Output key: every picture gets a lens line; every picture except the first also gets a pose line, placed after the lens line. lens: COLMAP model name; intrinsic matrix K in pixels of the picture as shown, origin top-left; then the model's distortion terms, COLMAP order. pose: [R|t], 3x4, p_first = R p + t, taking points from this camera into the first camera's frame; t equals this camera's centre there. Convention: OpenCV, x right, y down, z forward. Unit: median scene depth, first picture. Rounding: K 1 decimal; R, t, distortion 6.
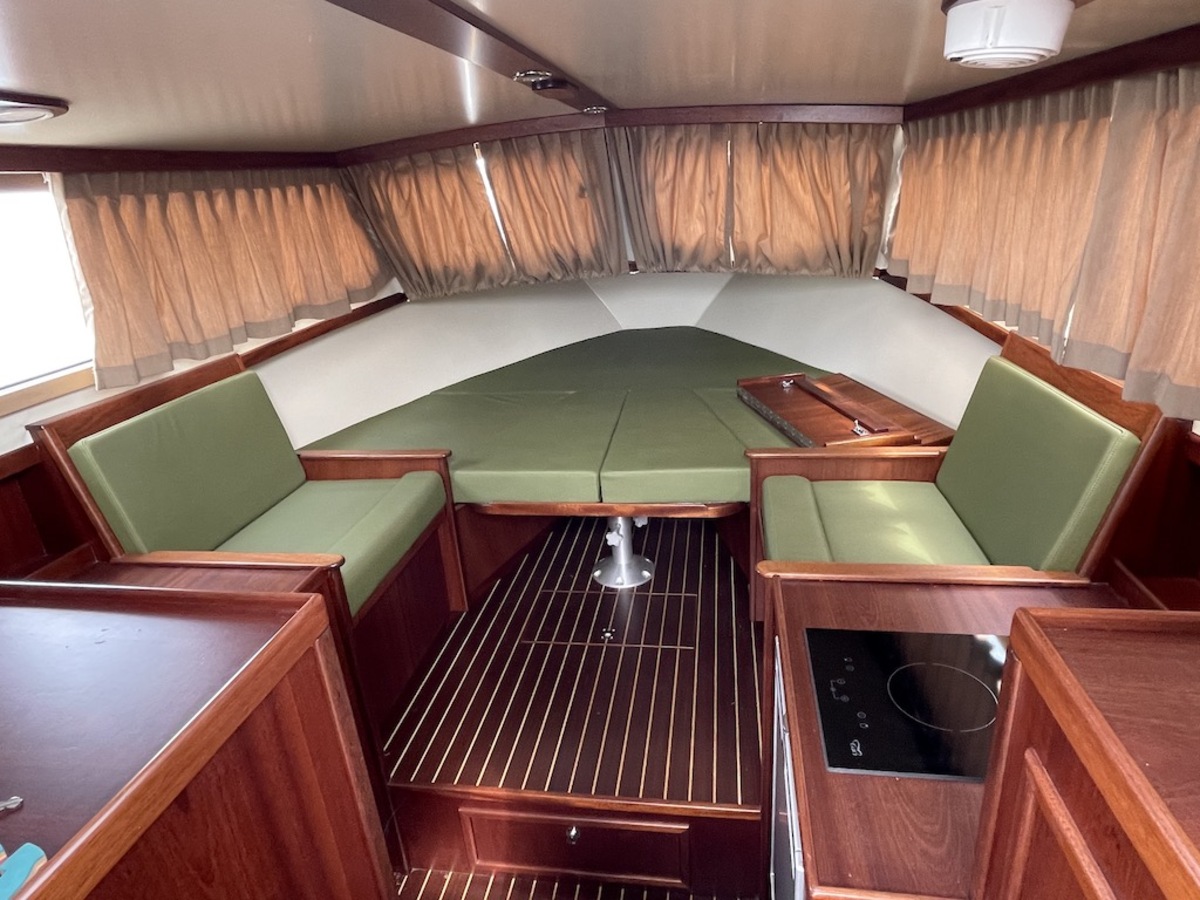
lens RADIAL K [[714.1, 0, 612.1], [0, 714.1, 451.0], [0, 0, 1]] dist [0.004103, -0.000652]
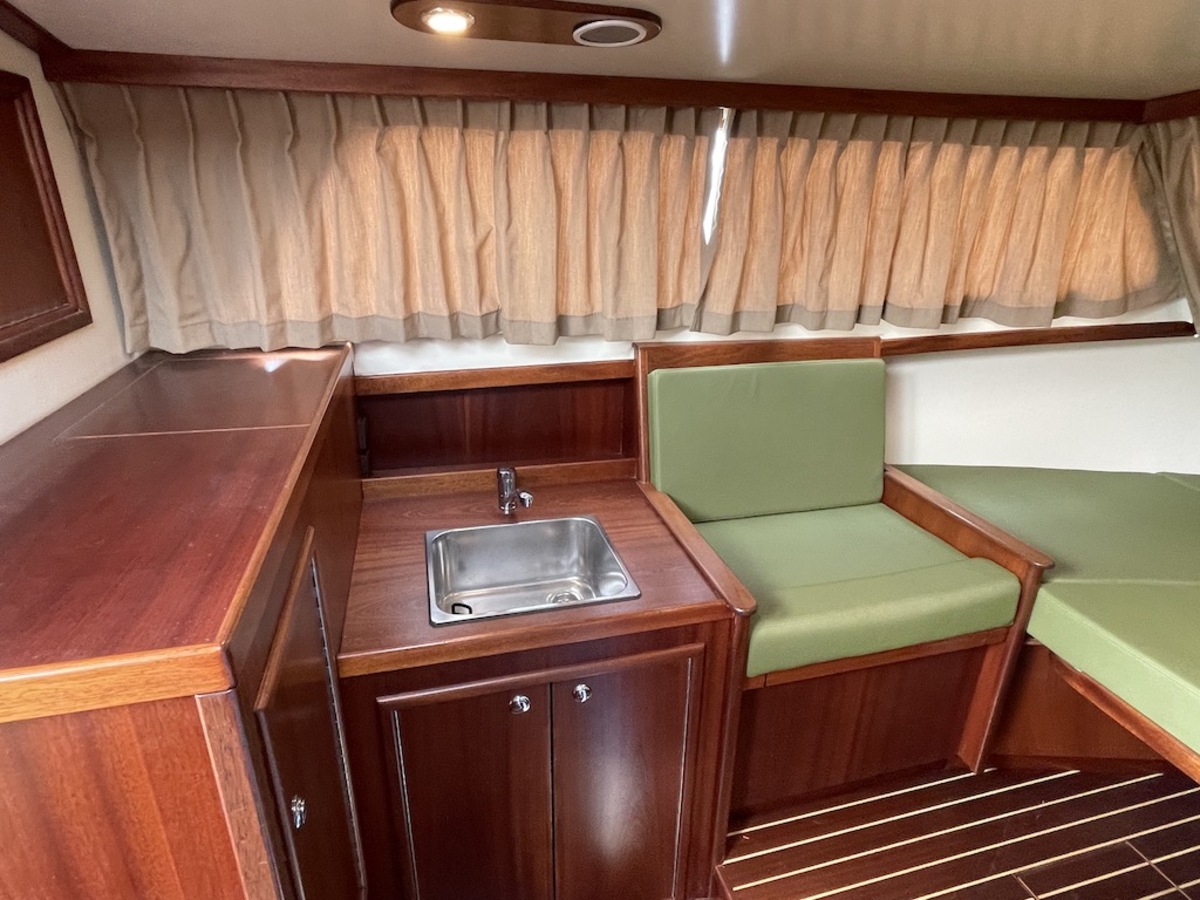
lens RADIAL K [[674.9, 0, 608.0], [0, 674.9, 453.5], [0, 0, 1]] dist [-0.006644, -0.002157]
pose [[0.401750, 0.400438, -0.823557, 0.072032], [-0.366519, 0.894465, 0.256119, -0.096125], [0.839202, 0.198953, 0.506120, 0.329590]]
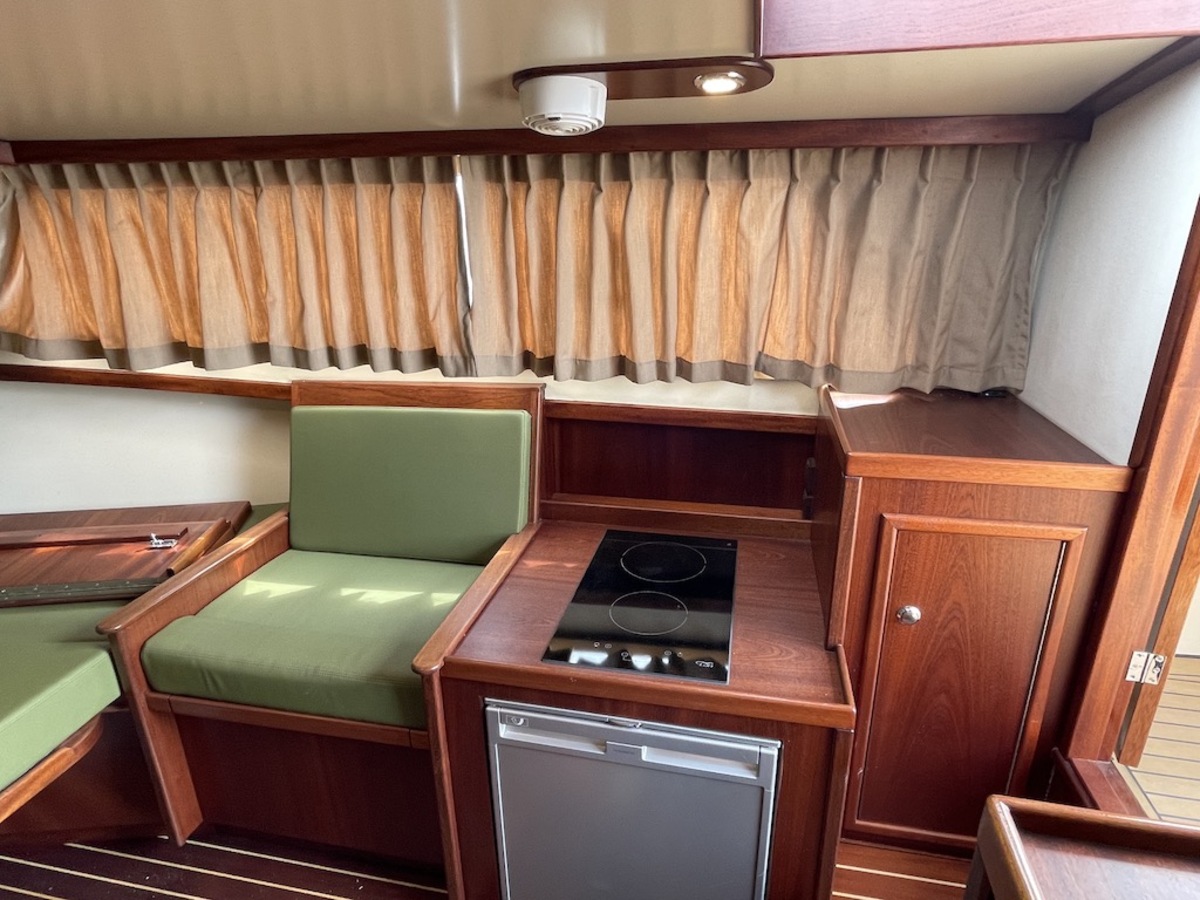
lens RADIAL K [[671.1, 0, 604.7], [0, 671.1, 450.5], [0, 0, 1]] dist [-0.007702, 0.001538]
pose [[0.064005, -0.262414, 0.962830, -0.303817], [0.360384, 0.905779, 0.222908, -0.109246], [-0.930605, 0.332722, 0.152544, 0.386834]]
